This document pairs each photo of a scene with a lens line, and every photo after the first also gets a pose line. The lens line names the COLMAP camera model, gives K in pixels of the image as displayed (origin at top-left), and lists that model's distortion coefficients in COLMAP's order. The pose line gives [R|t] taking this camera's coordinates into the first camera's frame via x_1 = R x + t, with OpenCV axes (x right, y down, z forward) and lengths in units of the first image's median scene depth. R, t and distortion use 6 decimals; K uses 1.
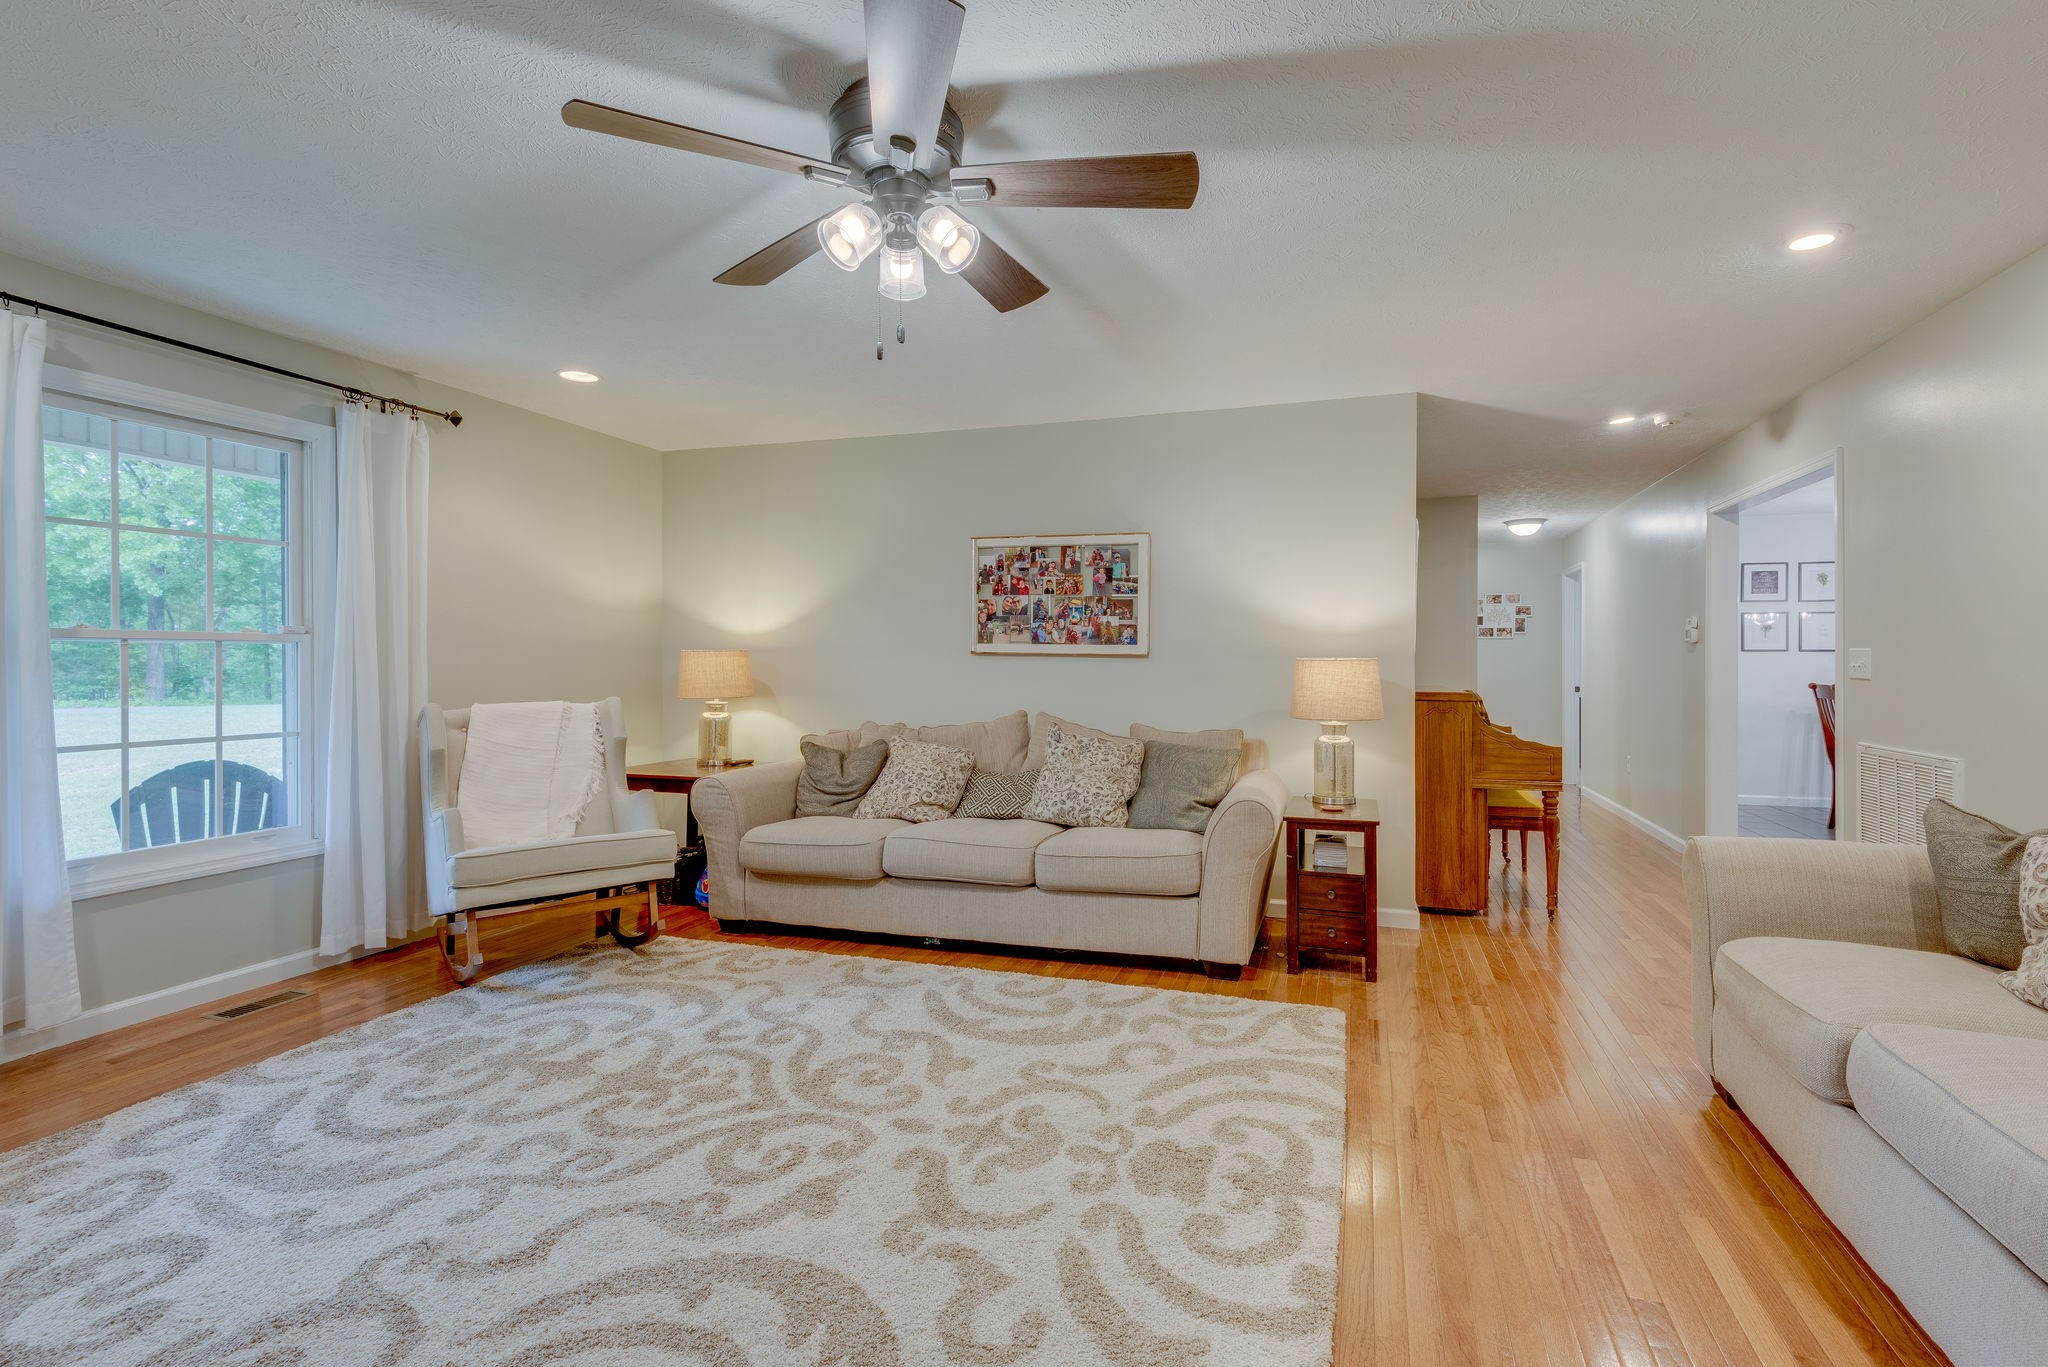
lens RADIAL K [[944.9, 0, 1063.9], [0, 944.9, 664.1], [0, 0, 1]] dist [0.036169, -0.021901]
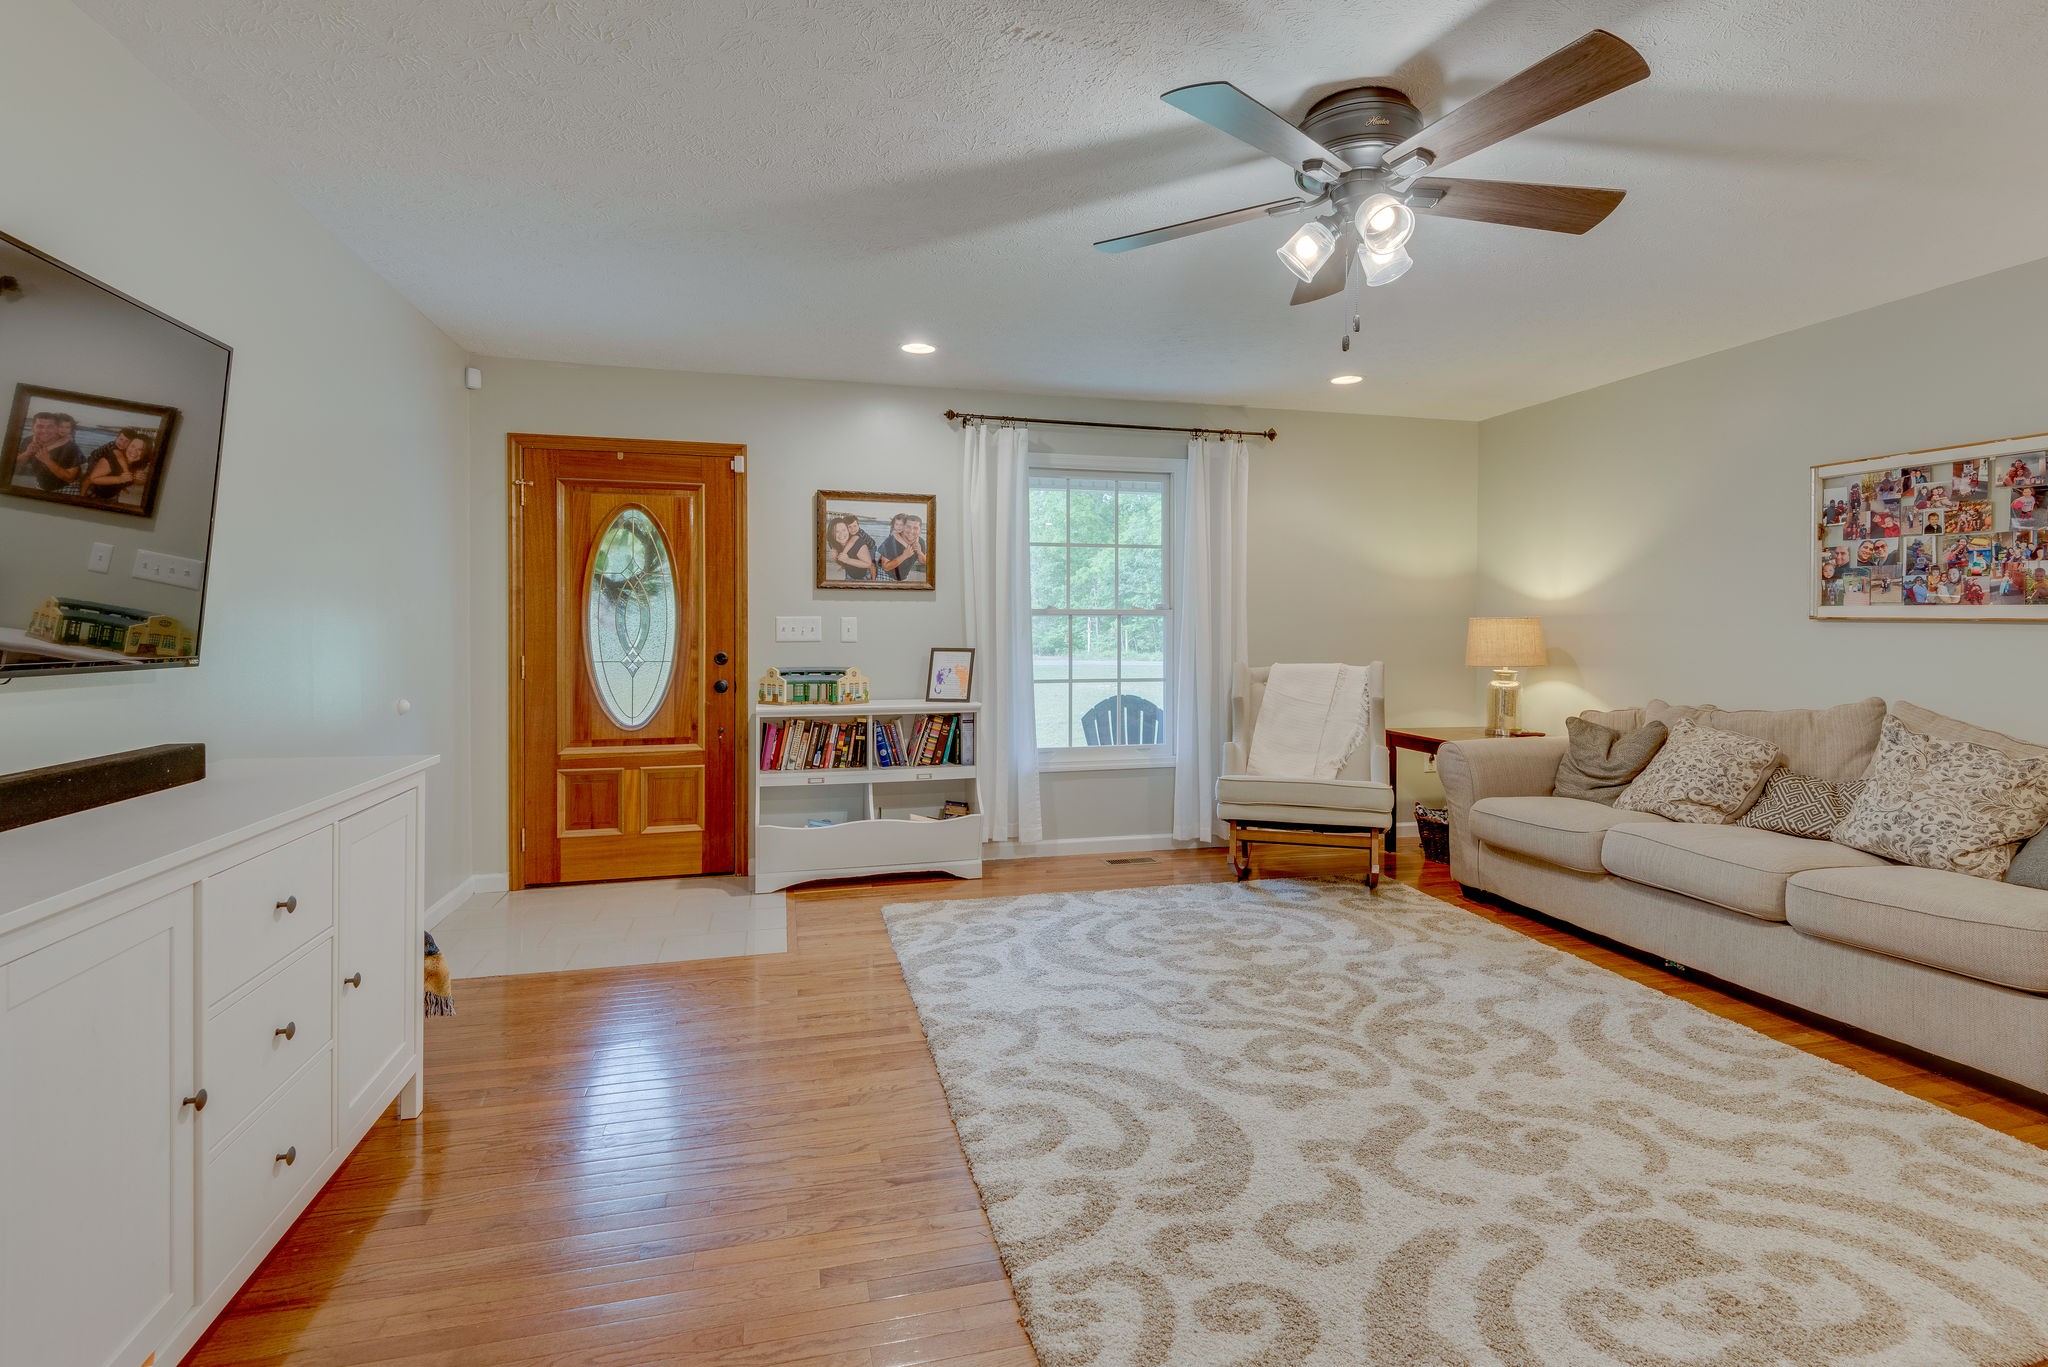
lens RADIAL K [[991.8, 0, 1030.9], [0, 991.8, 631.8], [0, 0, 1]] dist [0.032233, -0.020382]
pose [[0.527927, 0.003708, -0.849281, 0.364968], [-0.003739, 0.999991, 0.002042, -0.000581], [0.849281, 0.002098, 0.527937, 0.059589]]
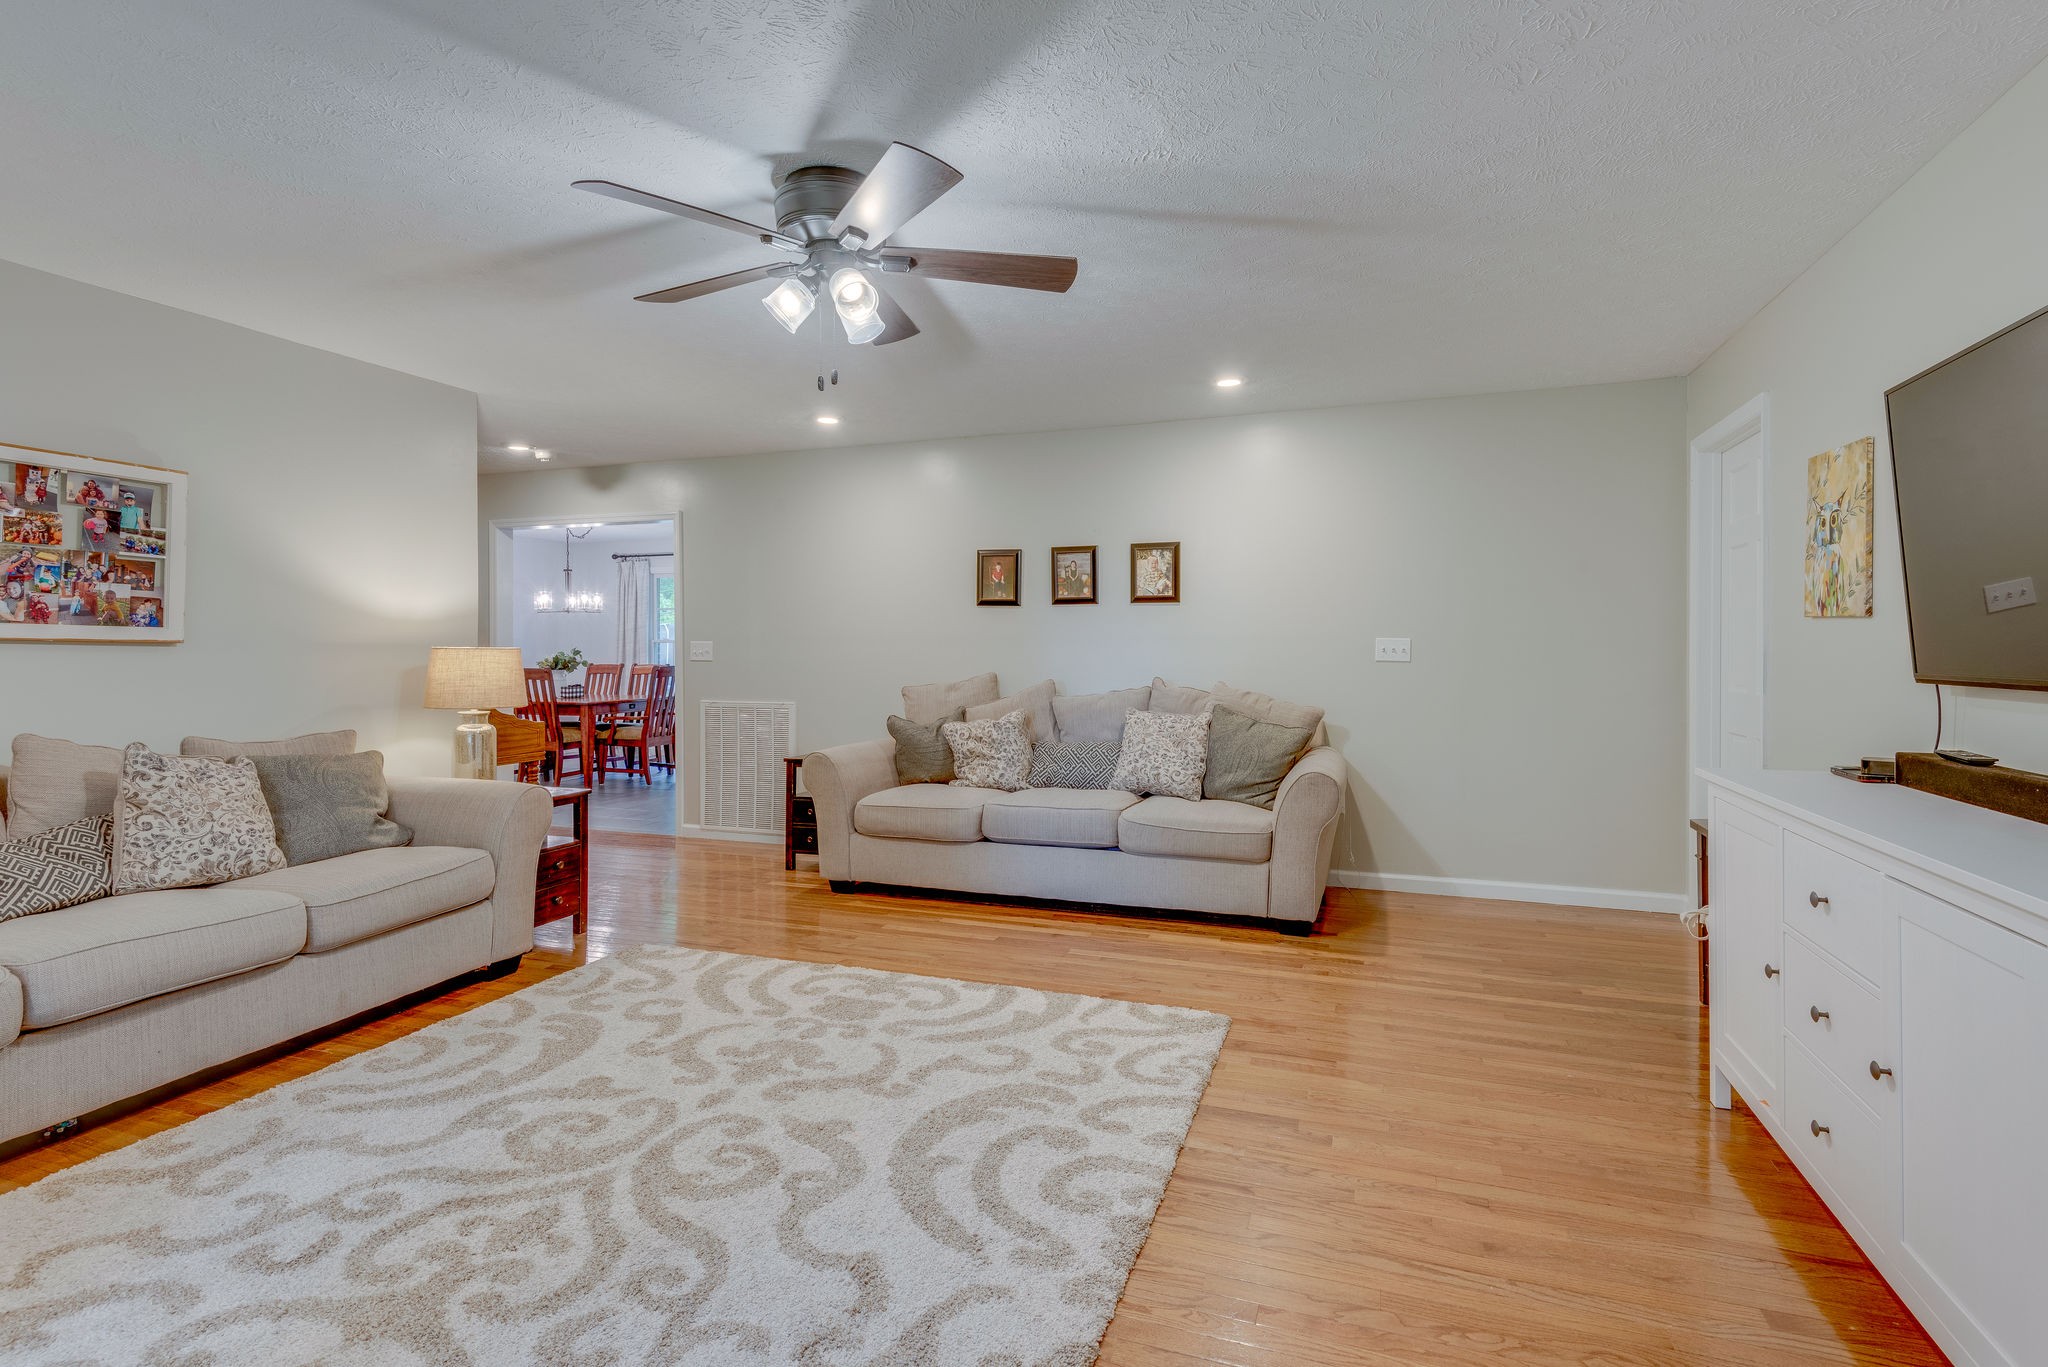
lens RADIAL K [[970.6, 0, 1041.8], [0, 970.6, 646.8], [0, 0, 1]] dist [0.033279, -0.020232]
pose [[0.029942, 0.002494, 0.999549, -0.859951], [0.004744, 0.999985, -0.002637, -0.000935], [-0.999540, 0.004821, 0.029930, 0.434923]]
